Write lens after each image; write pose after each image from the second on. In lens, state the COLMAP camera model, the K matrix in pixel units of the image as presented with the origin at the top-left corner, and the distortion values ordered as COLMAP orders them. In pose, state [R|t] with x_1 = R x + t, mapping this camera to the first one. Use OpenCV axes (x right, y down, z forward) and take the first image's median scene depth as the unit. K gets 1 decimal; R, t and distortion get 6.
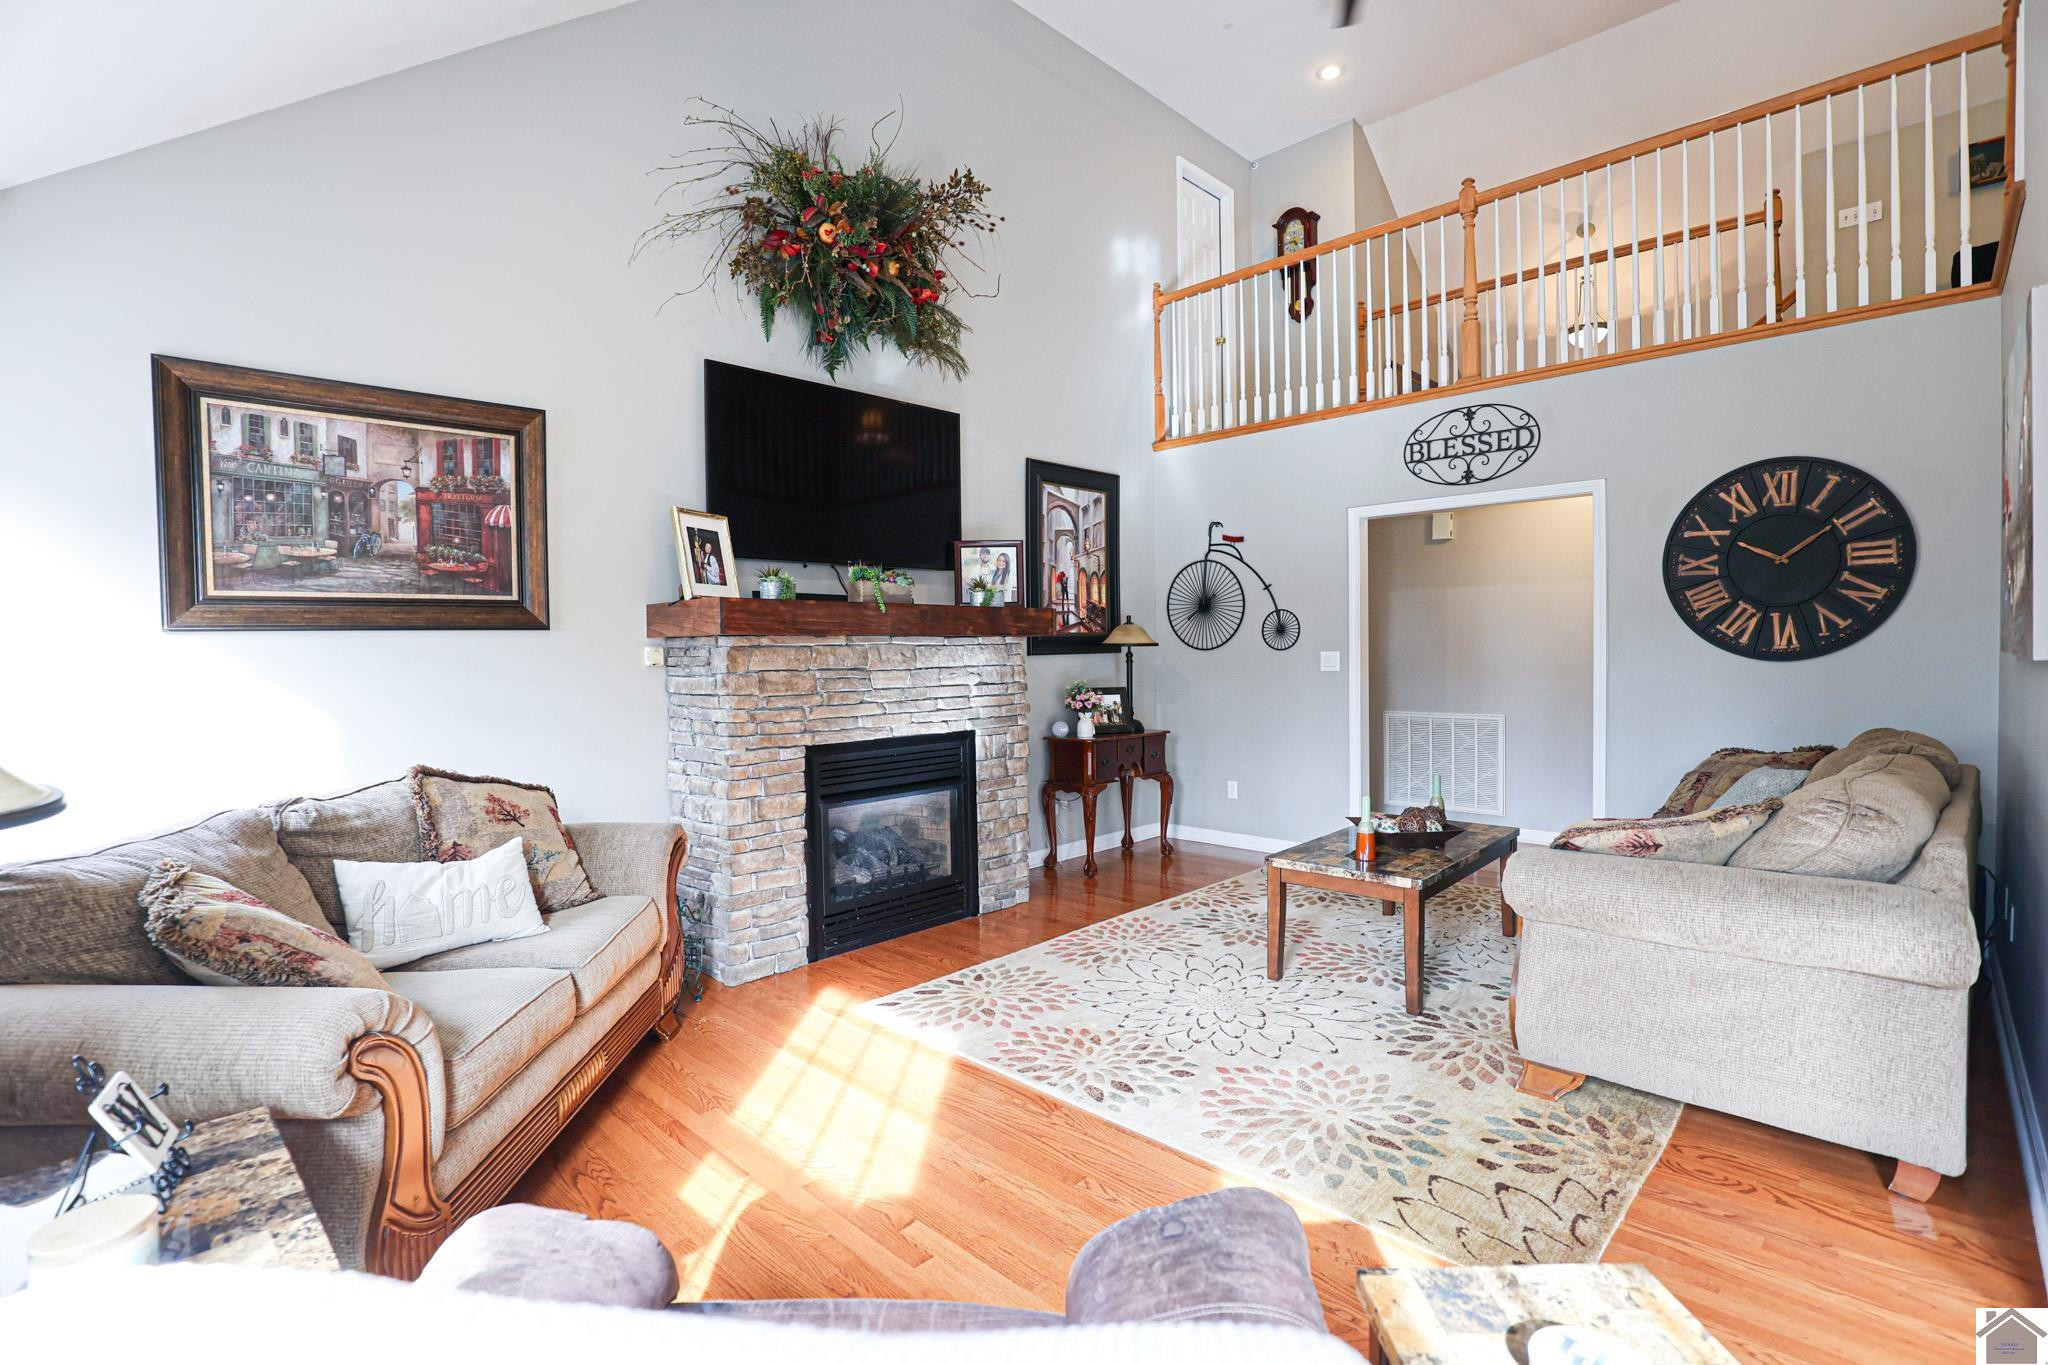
lens RADIAL K [[939.3, 0, 1007.1], [0, 939.3, 682.5], [0, 0, 1]] dist [-0.030046, -0.000058]
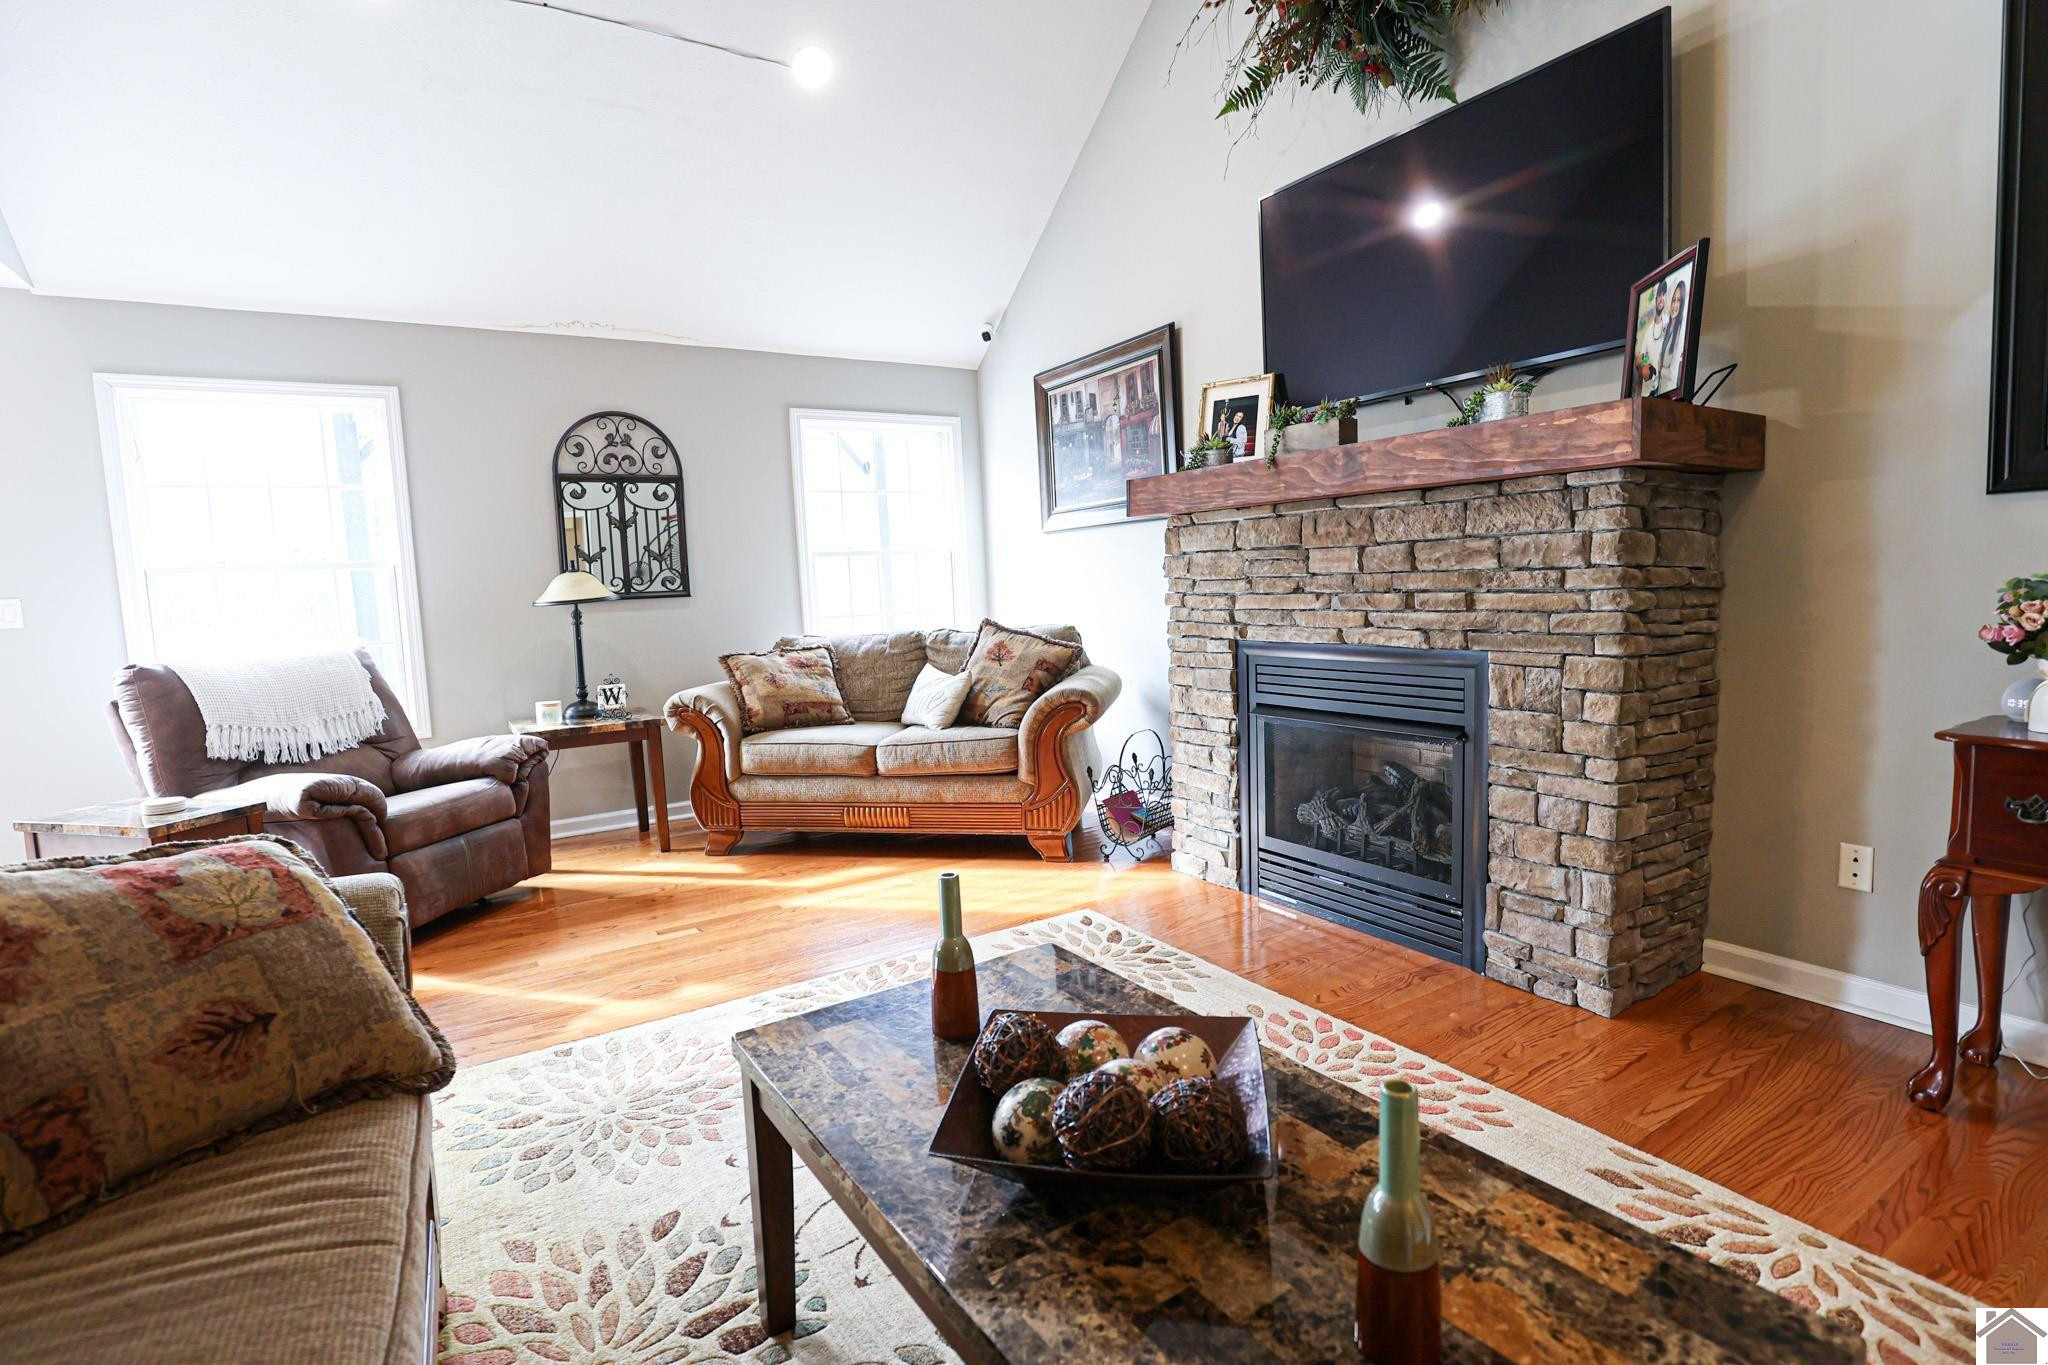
lens RADIAL K [[939.3, 0, 1007.1], [0, 939.3, 682.5], [0, 0, 1]] dist [-0.030046, -0.000058]
pose [[-0.211502, 0.129872, -0.968711, 0.658397], [0.006801, 0.991304, 0.131416, -0.007413], [0.977354, 0.021206, -0.210546, 0.976483]]
